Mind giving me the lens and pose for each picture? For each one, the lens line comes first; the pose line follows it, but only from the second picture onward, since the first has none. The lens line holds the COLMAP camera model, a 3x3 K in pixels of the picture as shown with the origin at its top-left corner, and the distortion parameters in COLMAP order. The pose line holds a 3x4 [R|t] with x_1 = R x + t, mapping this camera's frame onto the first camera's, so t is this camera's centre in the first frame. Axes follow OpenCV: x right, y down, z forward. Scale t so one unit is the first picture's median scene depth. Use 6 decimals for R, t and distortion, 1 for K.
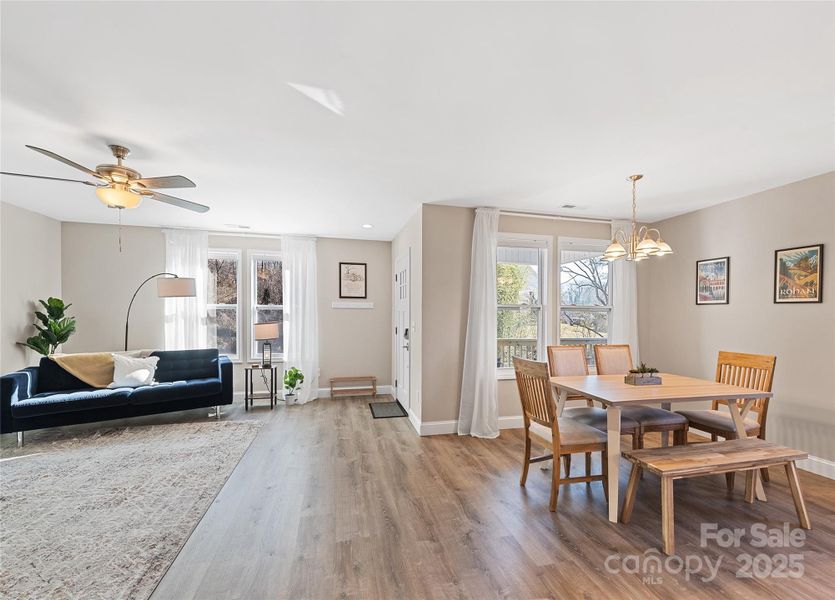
lens RADIAL K [[331.4, 0, 412.7], [0, 331.4, 318.2], [0, 0, 1]] dist [0.012369, -0.003730]
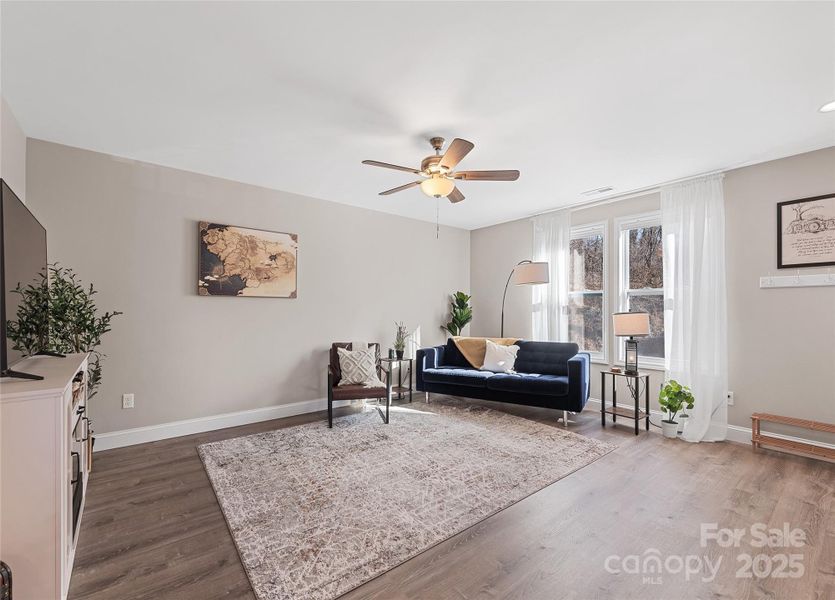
lens RADIAL K [[359.7, 0, 420.5], [0, 359.7, 310.3], [0, 0, 1]] dist [0.006416, -0.001310]
pose [[0.436028, -0.005941, -0.899913, 0.081502], [-0.010195, 0.999881, -0.011540, 0.029364], [0.899875, 0.014206, 0.435916, 0.313040]]
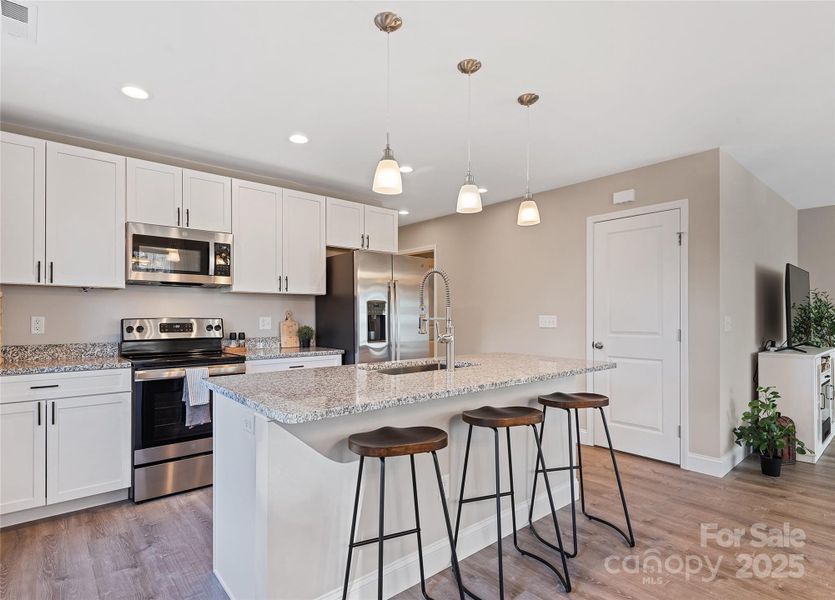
lens RADIAL K [[429.2, 0, 406.8], [0, 429.2, 314.6], [0, 0, 1]] dist [0.013077, -0.006438]
pose [[-0.893897, -0.007271, -0.448214, 0.851342], [-0.010838, 0.999927, 0.005394, 0.019818], [0.448142, 0.009679, -0.893910, 0.602511]]
